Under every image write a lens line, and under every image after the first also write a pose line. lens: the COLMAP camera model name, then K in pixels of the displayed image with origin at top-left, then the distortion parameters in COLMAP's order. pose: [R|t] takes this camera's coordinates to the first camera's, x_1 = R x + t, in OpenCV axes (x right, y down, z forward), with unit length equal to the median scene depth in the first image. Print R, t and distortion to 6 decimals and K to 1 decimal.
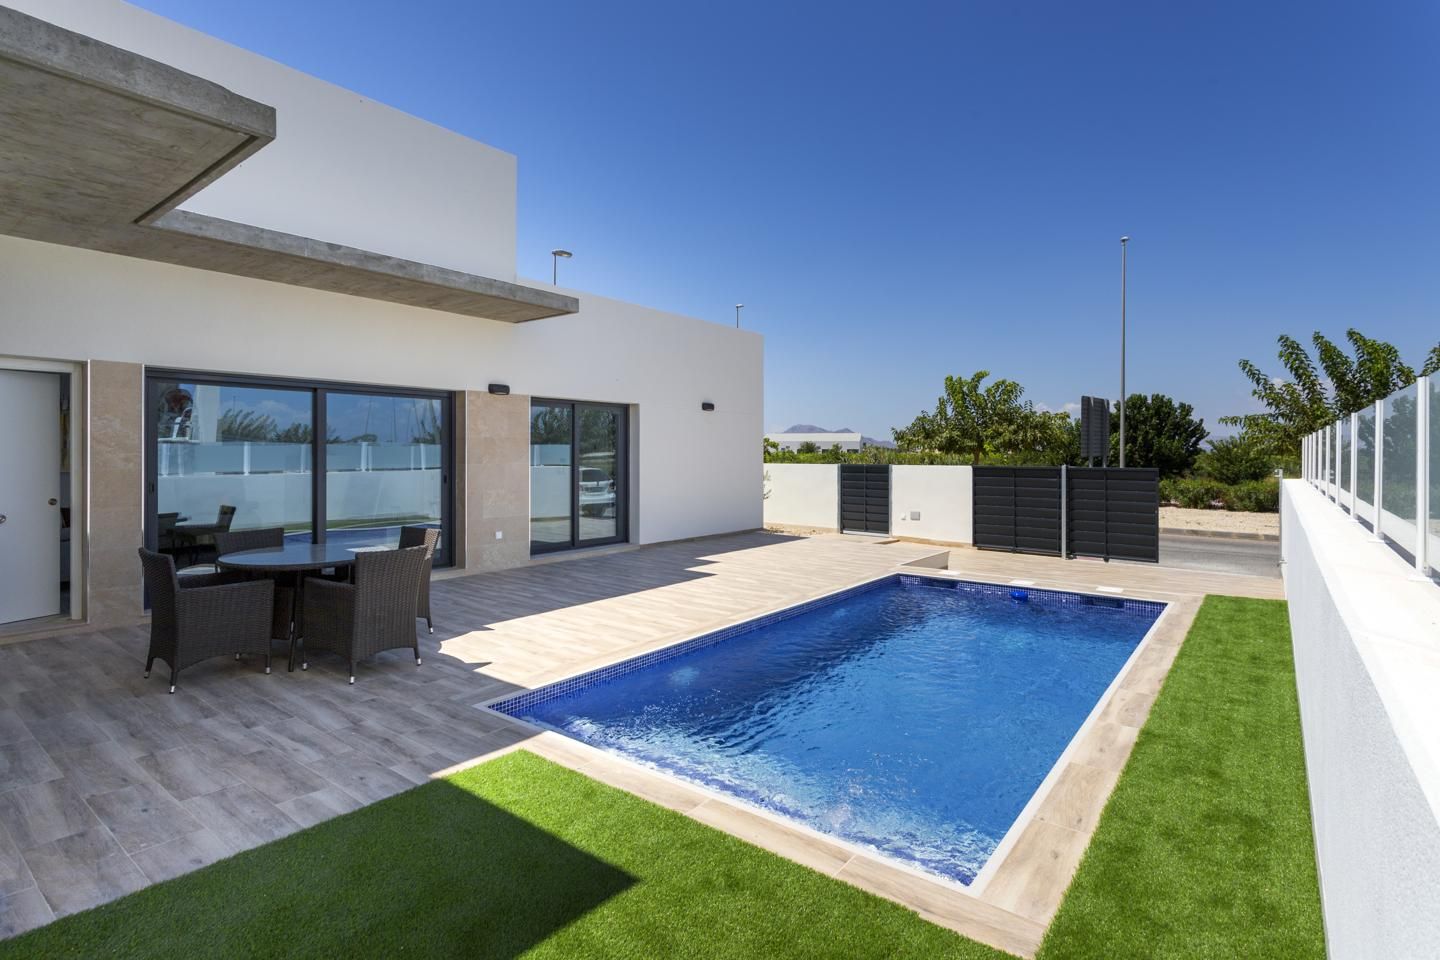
lens RADIAL K [[703.9, 0, 723.4], [0, 703.9, 459.0], [0, 0, 1]] dist [-0.000457, -0.000183]
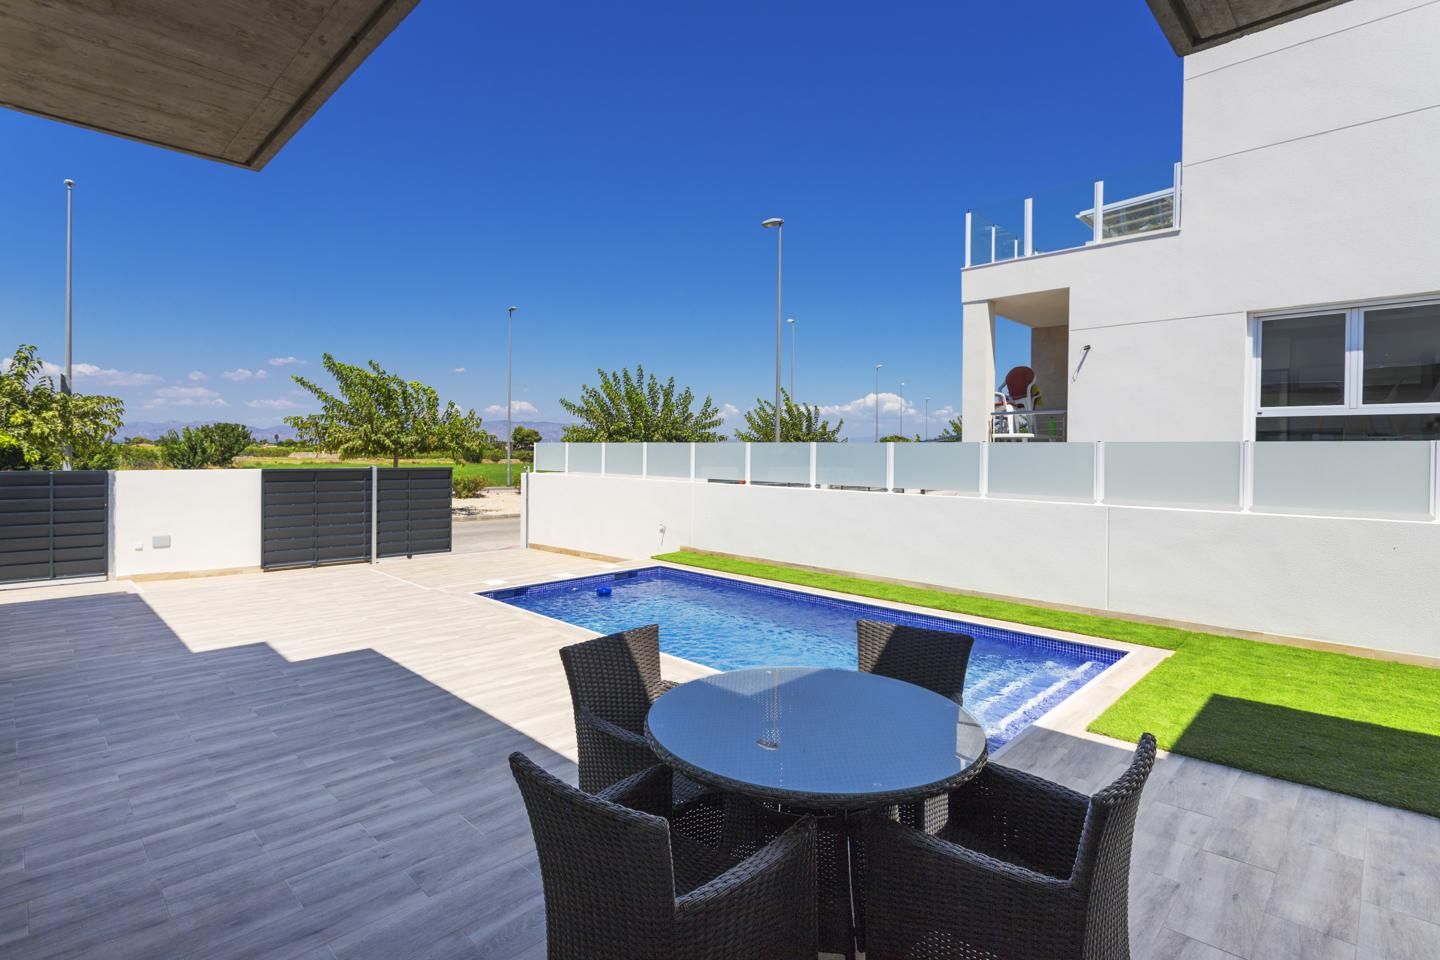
lens RADIAL K [[703.9, 0, 723.4], [0, 703.9, 459.0], [0, 0, 1]] dist [-0.000457, -0.000183]
pose [[0.114446, -0.013388, 0.993339, -0.277305], [0.001335, 0.999910, 0.013322, -0.009121], [-0.993429, -0.000199, 0.114453, 0.269170]]
